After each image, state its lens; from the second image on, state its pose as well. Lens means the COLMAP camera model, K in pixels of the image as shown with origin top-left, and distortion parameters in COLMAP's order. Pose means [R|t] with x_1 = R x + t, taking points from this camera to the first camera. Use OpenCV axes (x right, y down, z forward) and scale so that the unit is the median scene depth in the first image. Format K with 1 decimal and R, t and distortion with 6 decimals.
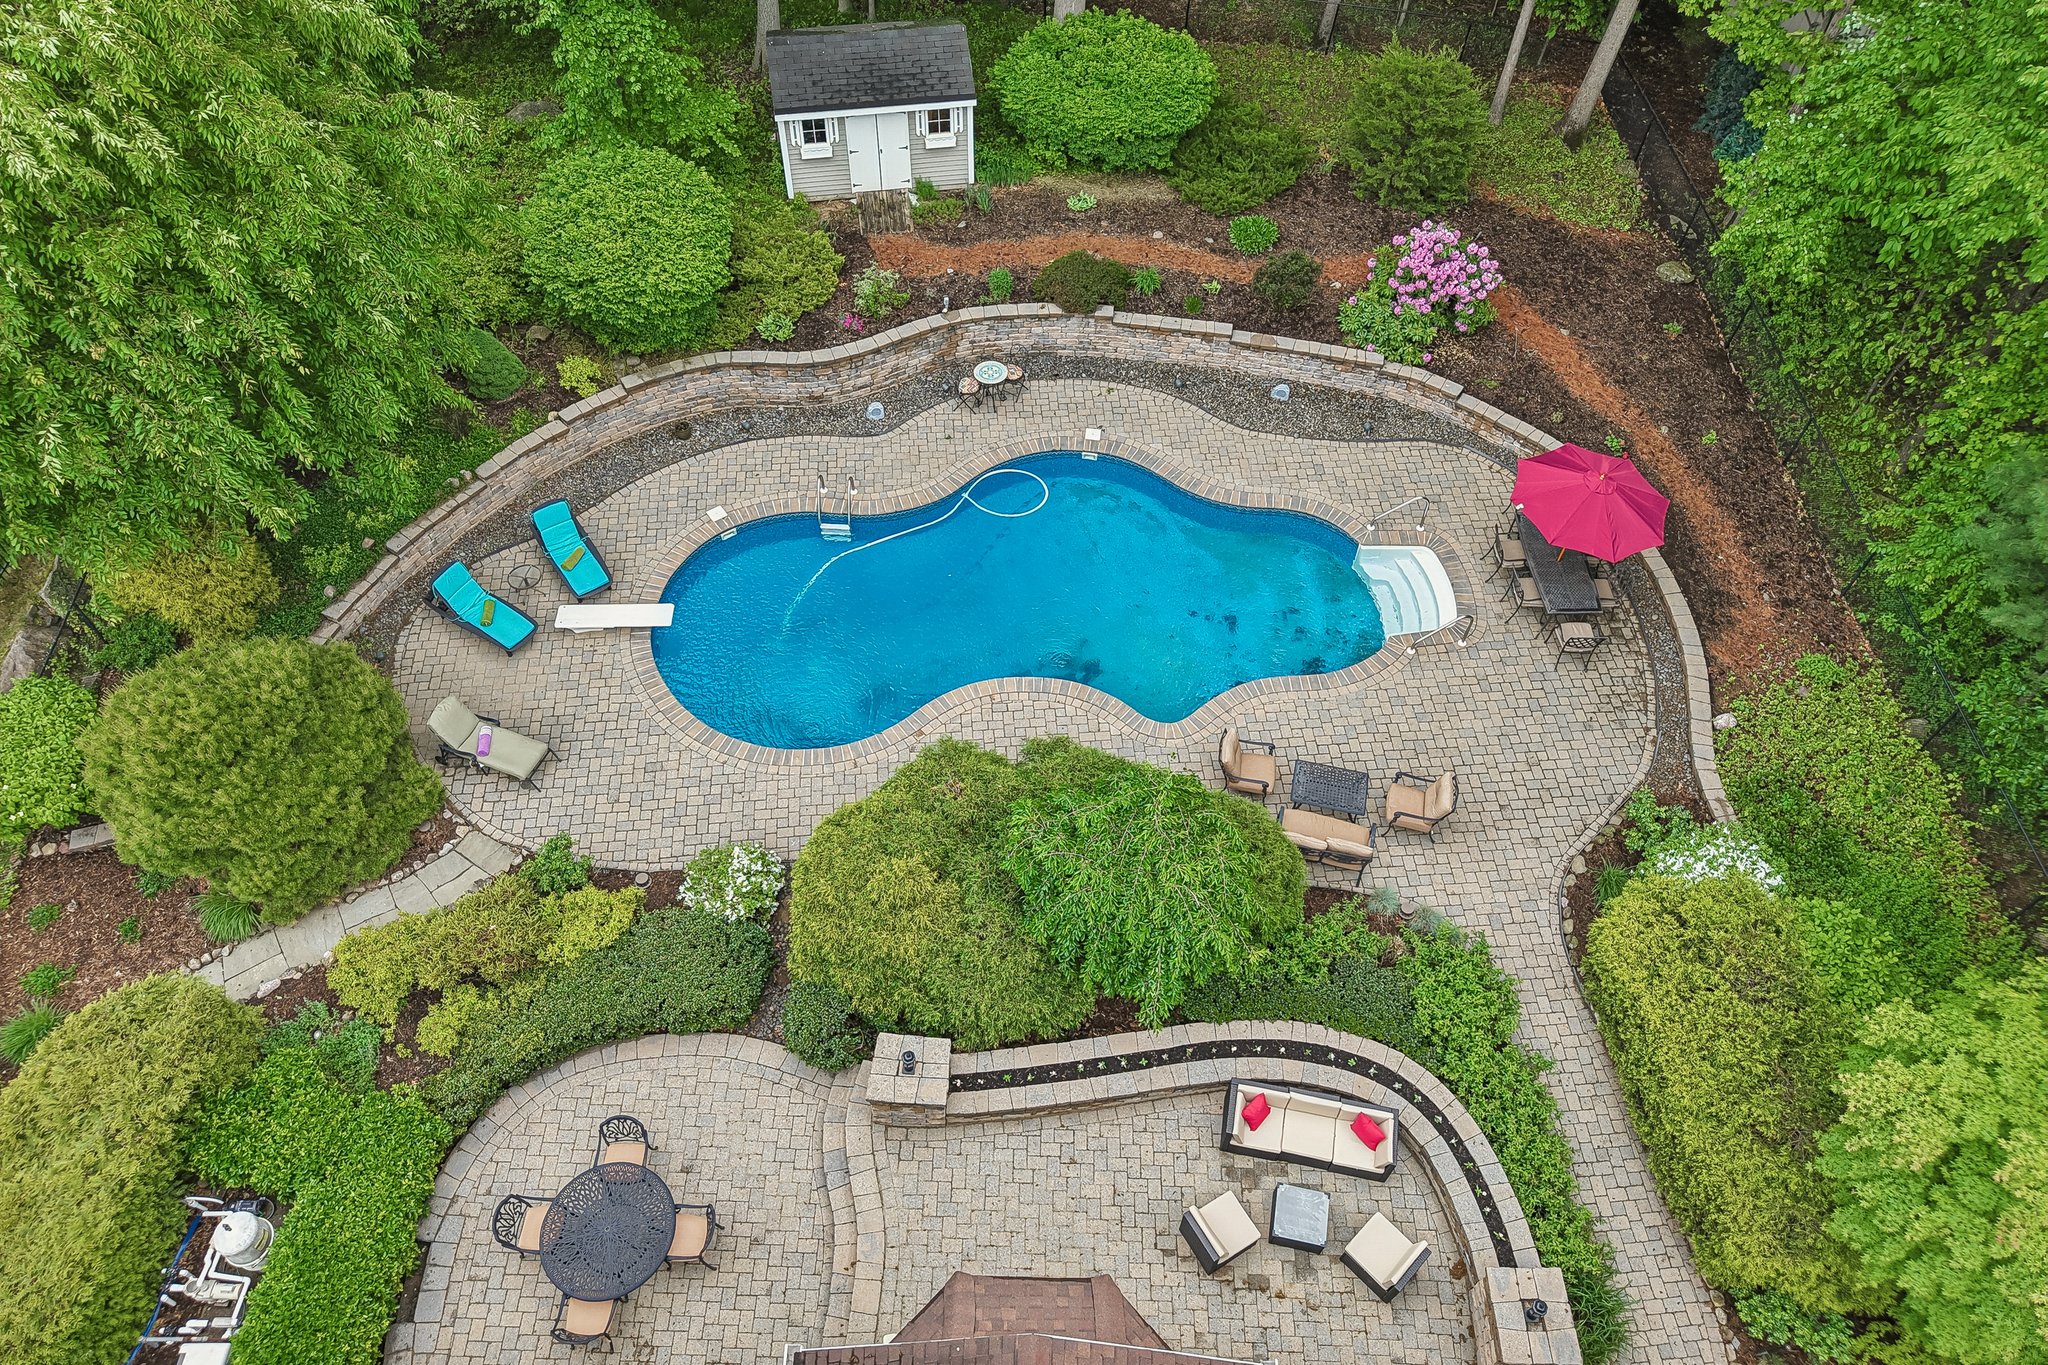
lens RADIAL K [[1378.8, 0, 1028.7], [0, 1378.8, 685.4], [0, 0, 1]] dist [0.031926, -0.034861]
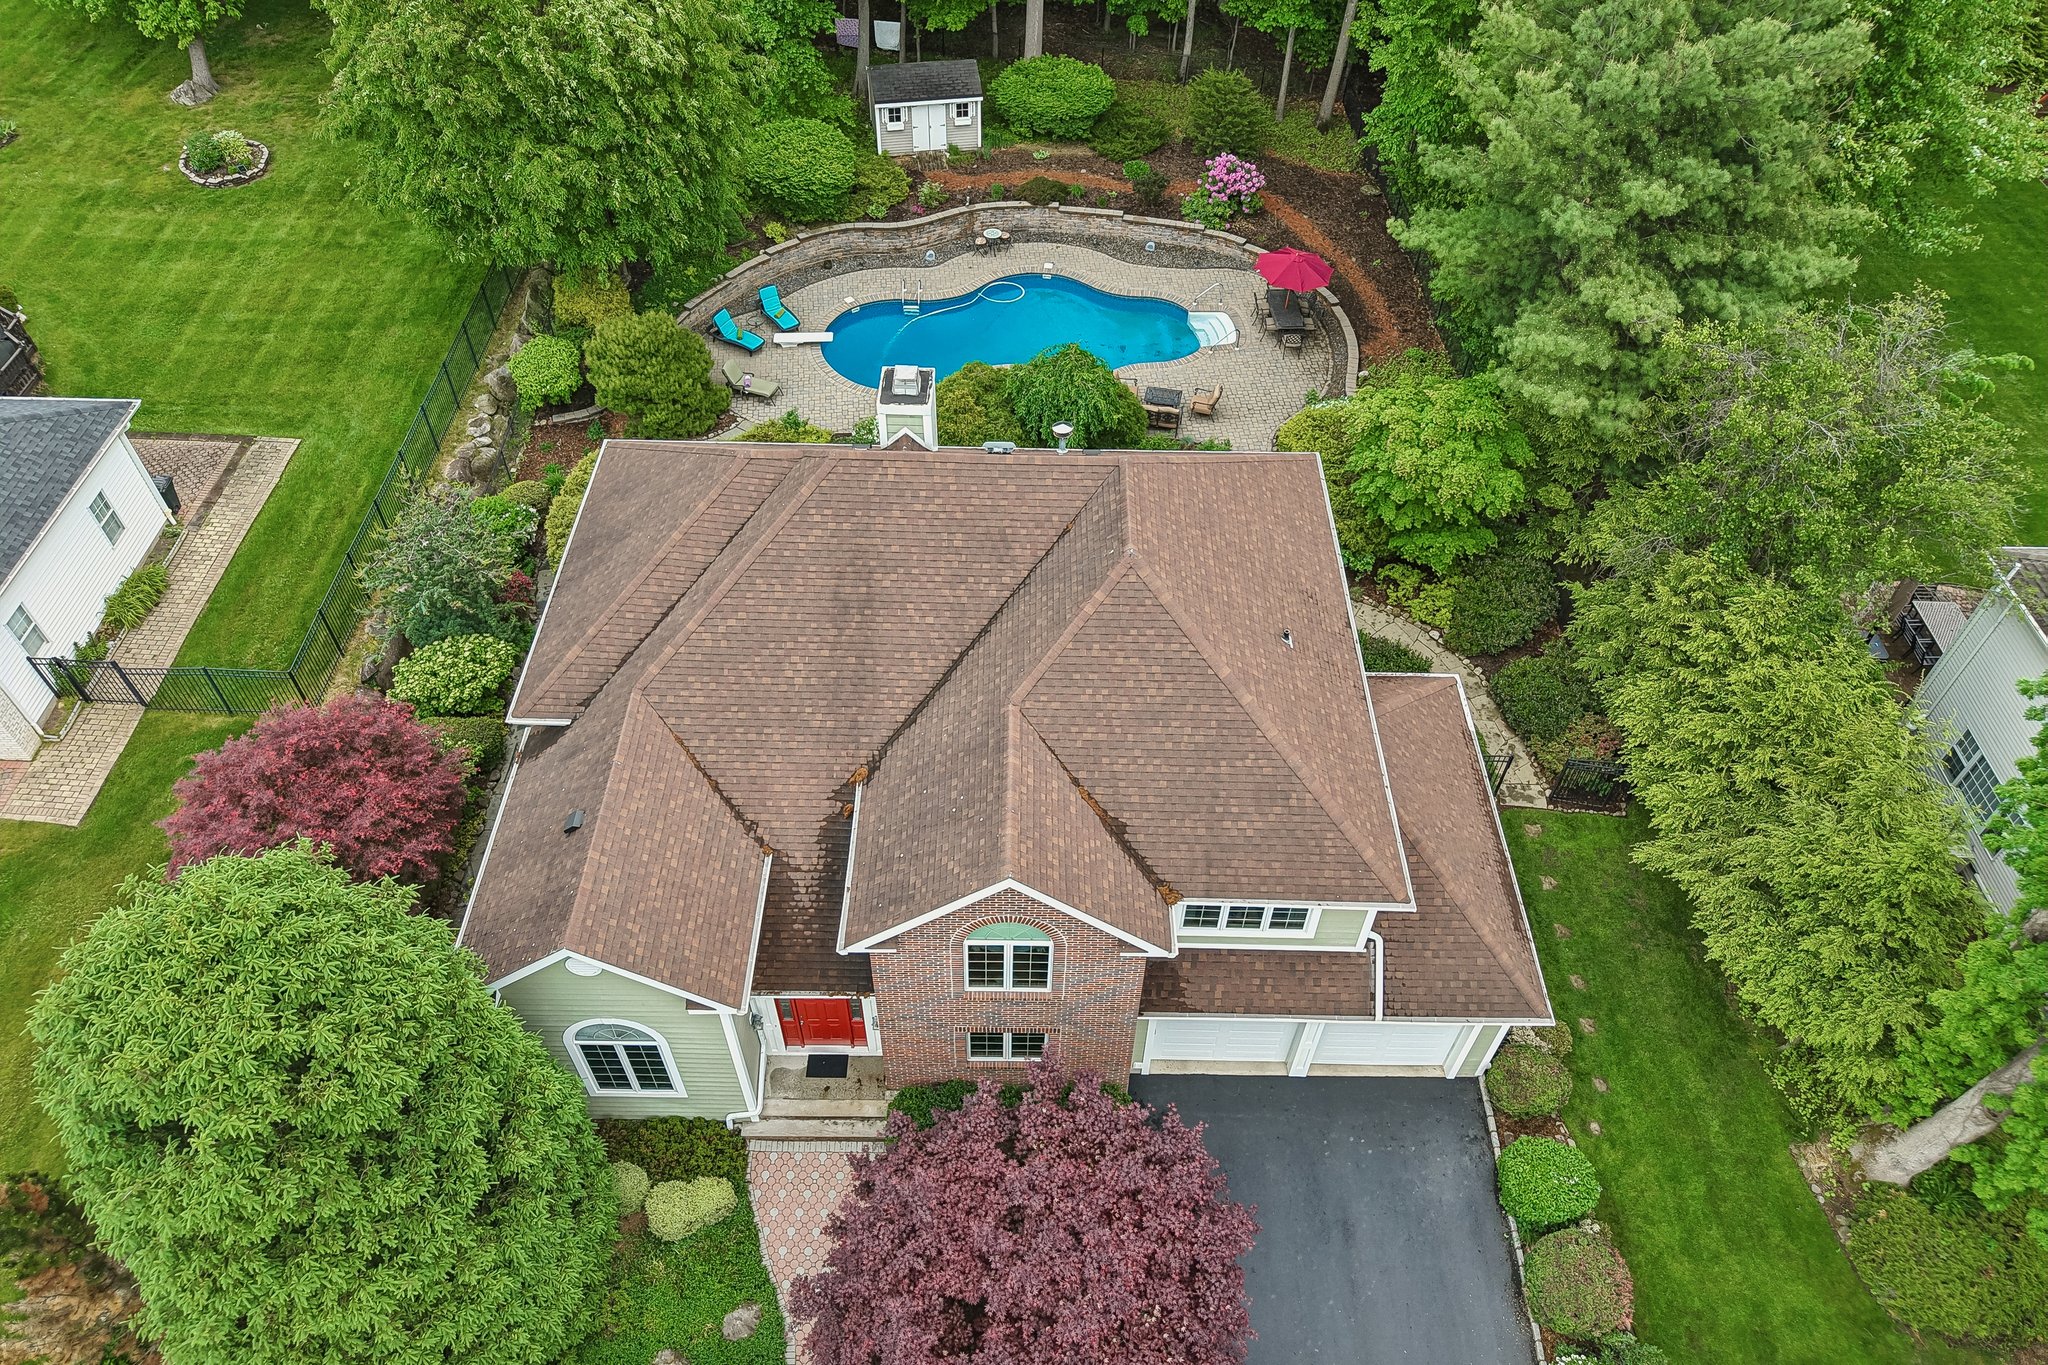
lens RADIAL K [[1378.8, 0, 1028.7], [0, 1378.8, 685.4], [0, 0, 1]] dist [0.031926, -0.034861]
pose [[0.999851, -0.013665, 0.010587, -0.007005], [0.014605, 0.995411, -0.094570, 0.564295], [-0.009246, 0.094710, 0.995462, -0.809165]]
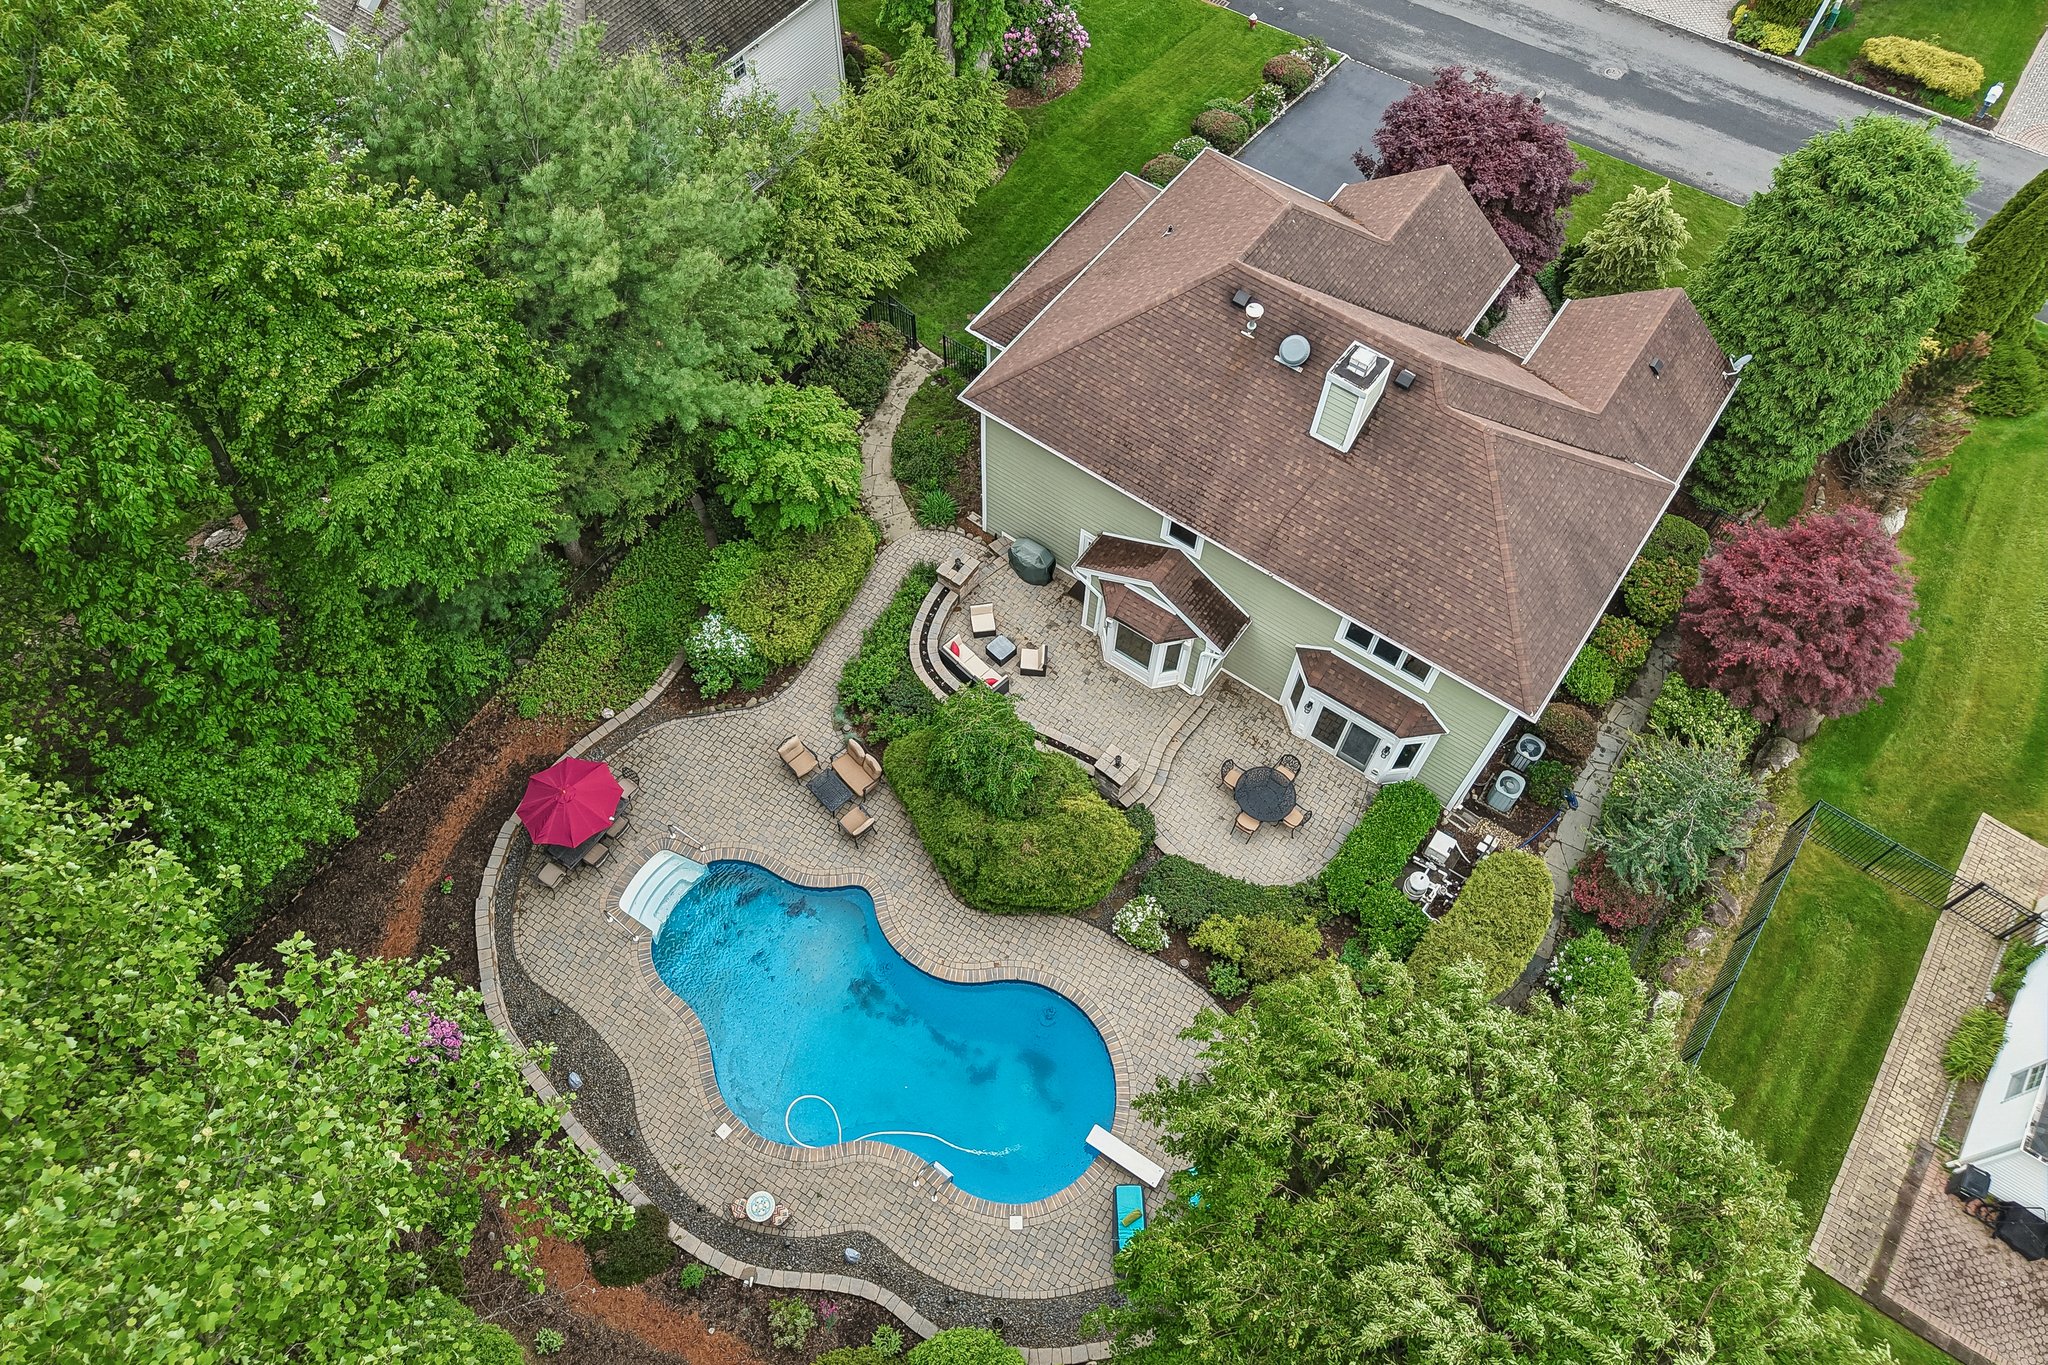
lens RADIAL K [[1378.8, 0, 1028.7], [0, 1378.8, 685.4], [0, 0, 1]] dist [0.031926, -0.034861]
pose [[-0.826555, -0.501653, 0.255246, -0.301843], [0.427386, -0.264282, 0.864579, -1.056477], [-0.366261, 0.823711, 0.432843, 0.032535]]
